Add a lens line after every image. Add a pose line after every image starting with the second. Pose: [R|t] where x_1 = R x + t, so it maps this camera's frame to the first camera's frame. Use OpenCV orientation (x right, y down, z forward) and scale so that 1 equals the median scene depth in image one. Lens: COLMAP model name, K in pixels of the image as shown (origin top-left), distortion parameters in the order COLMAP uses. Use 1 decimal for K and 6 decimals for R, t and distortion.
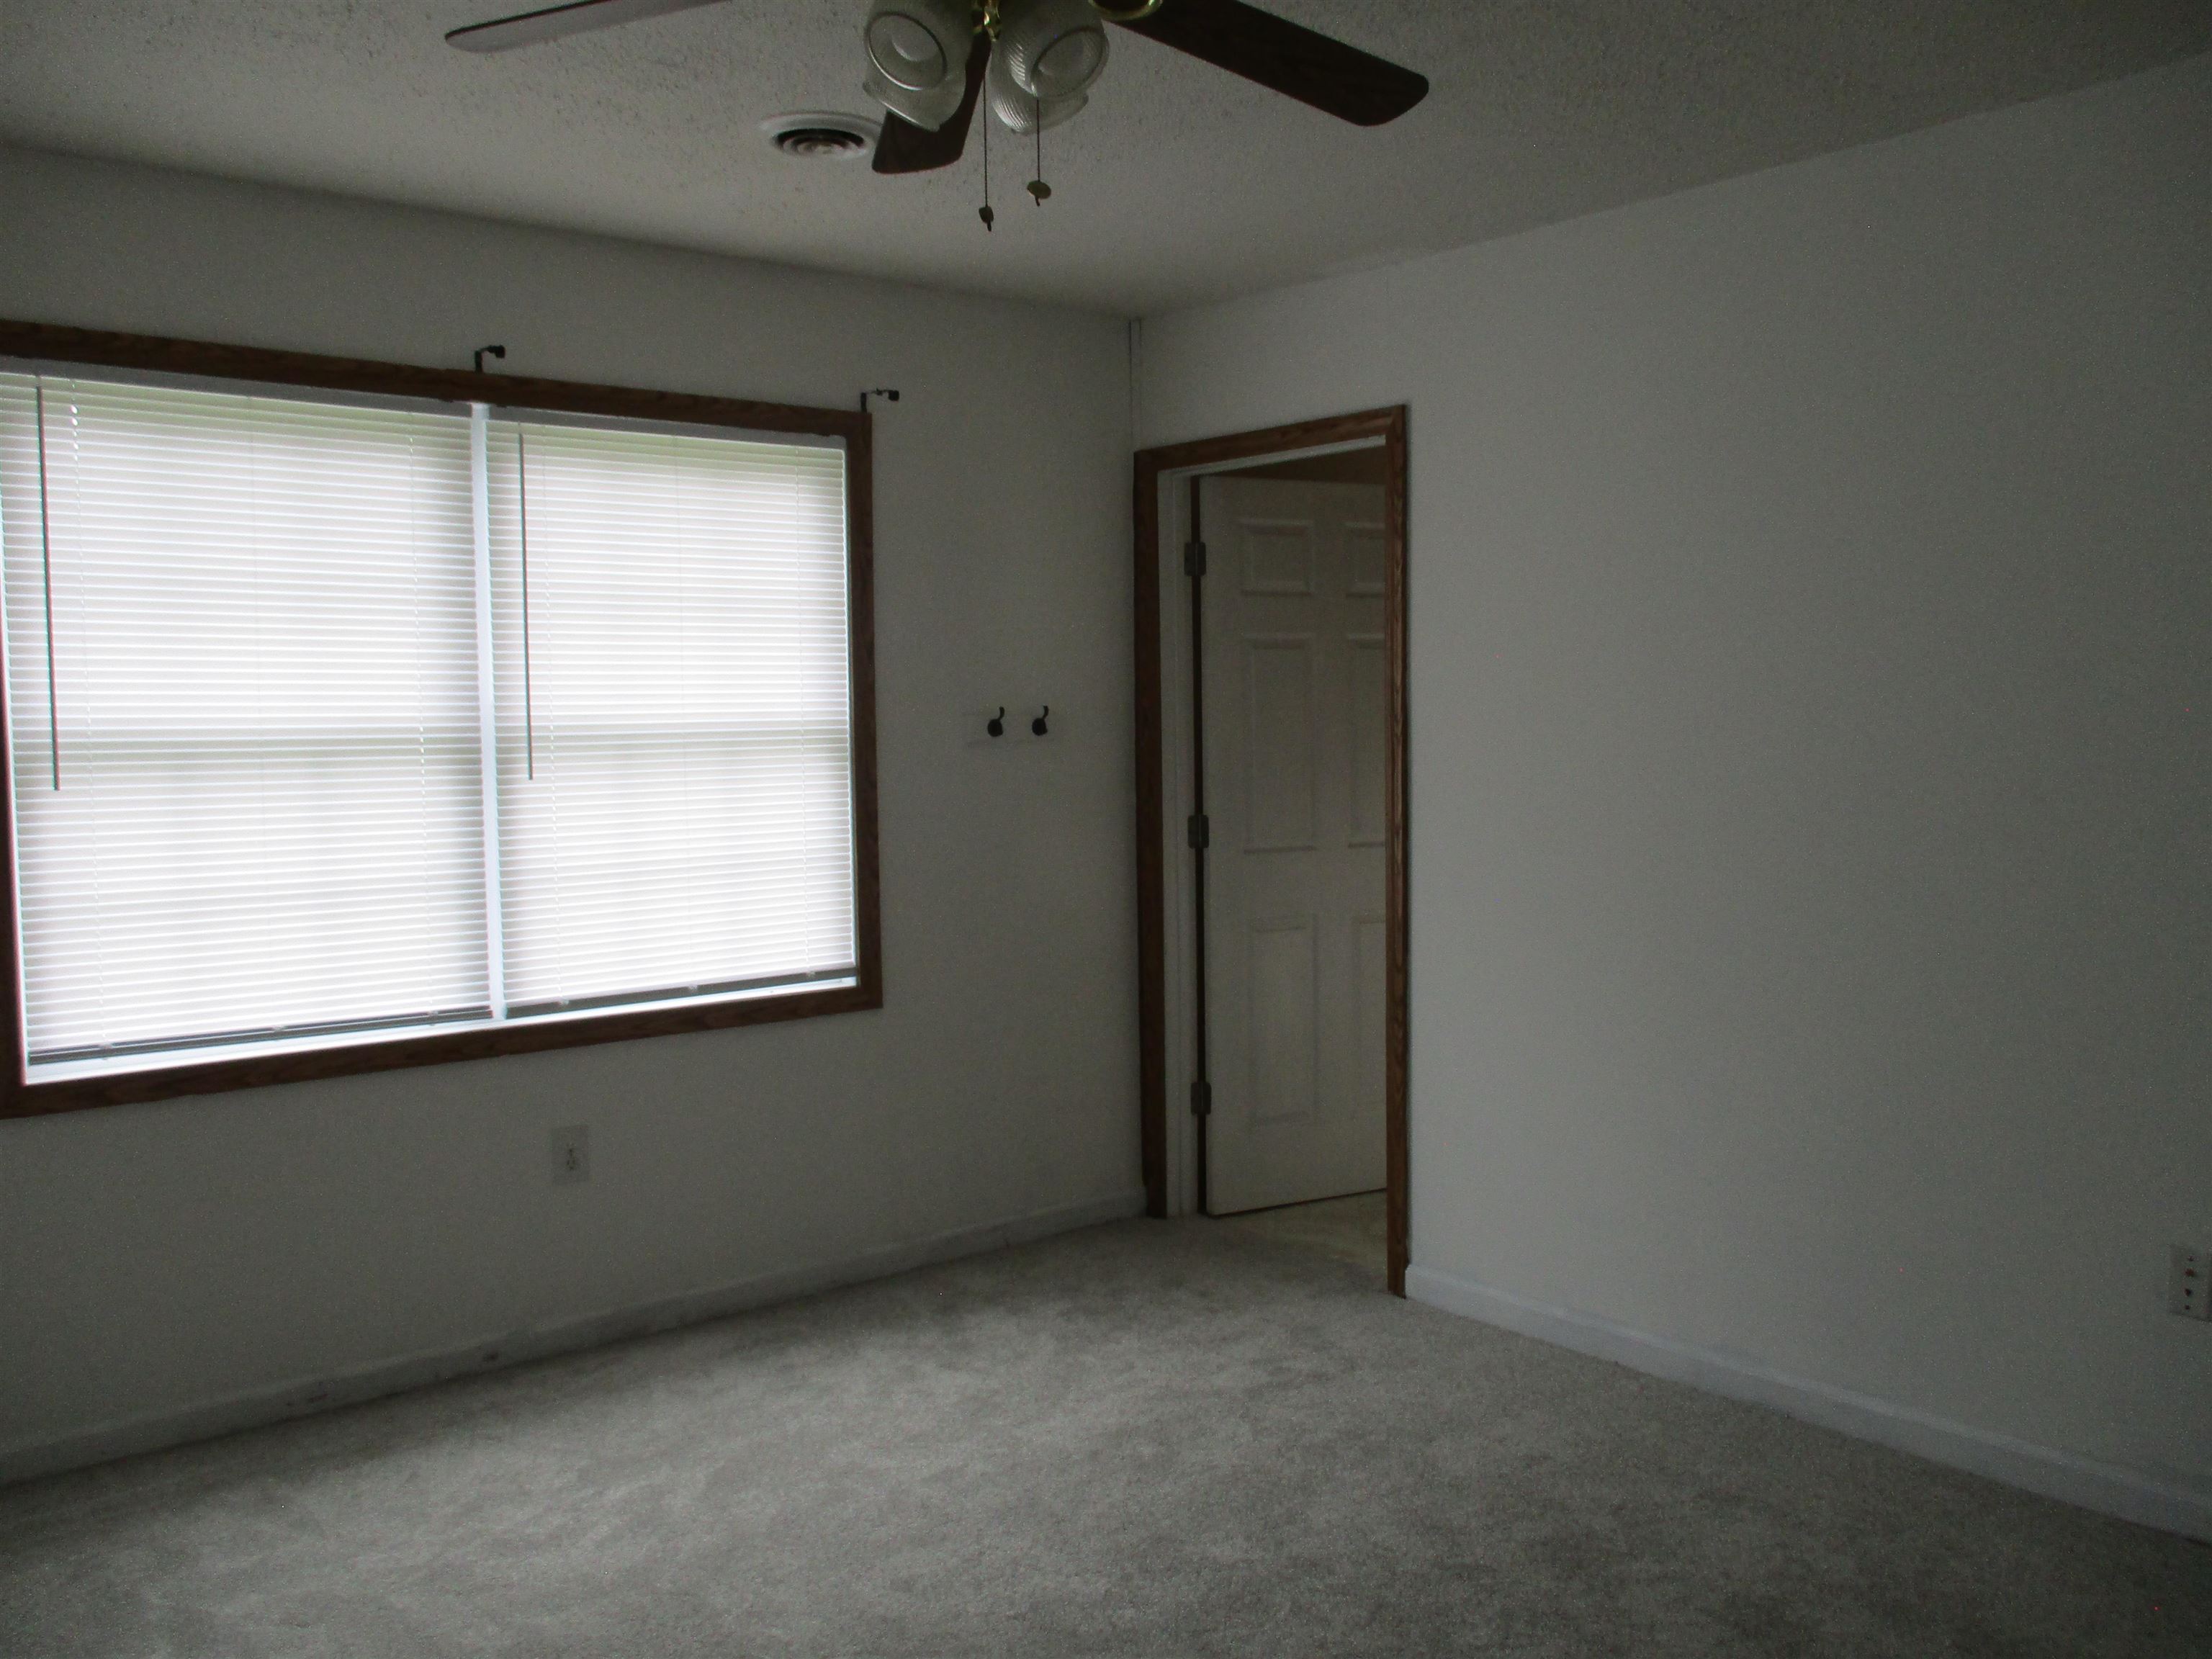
lens RADIAL K [[1836.4, 0, 1106.0], [0, 1836.4, 829.5], [0, 0, 1]] dist [-0.017163, 0.008674]
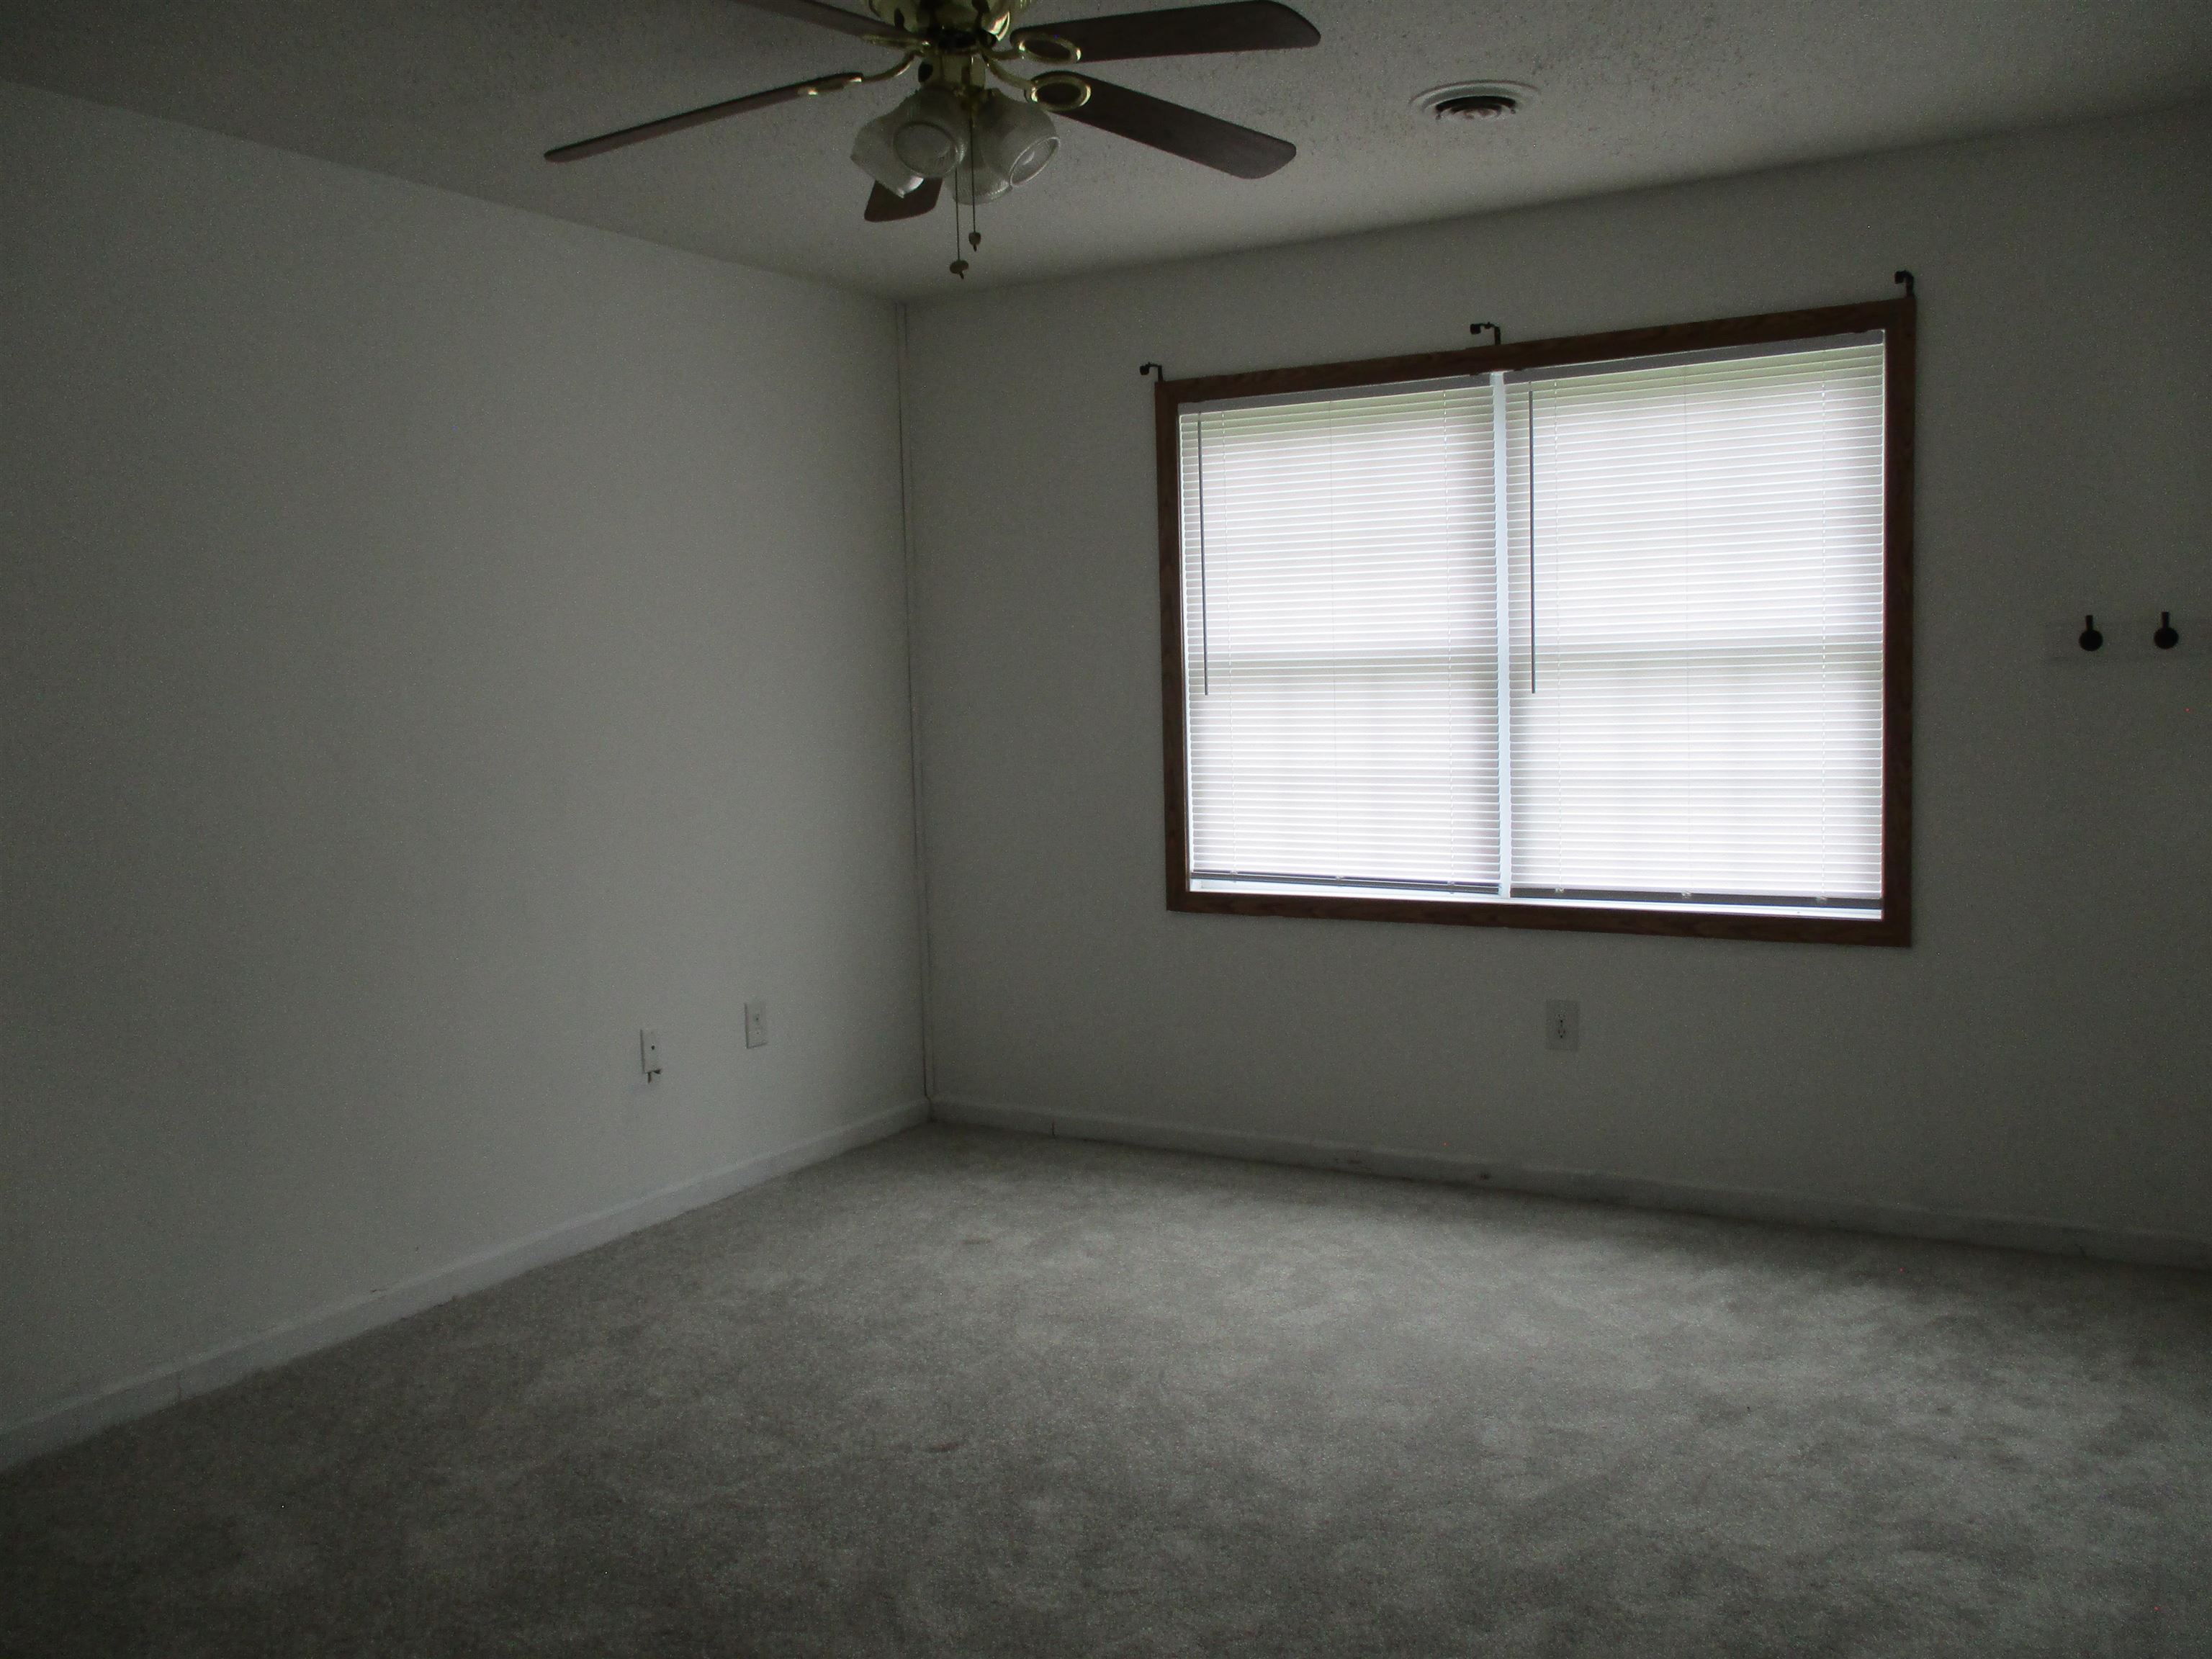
lens RADIAL K [[1876.2, 0, 1105.9], [0, 1876.2, 800.8], [0, 0, 1]] dist [-0.001506, 0.003433]
pose [[0.354178, 0.076215, -0.932067, 0.697529], [-0.030253, 0.997086, 0.070036, -0.034279], [0.934688, 0.003393, 0.355452, 0.332637]]
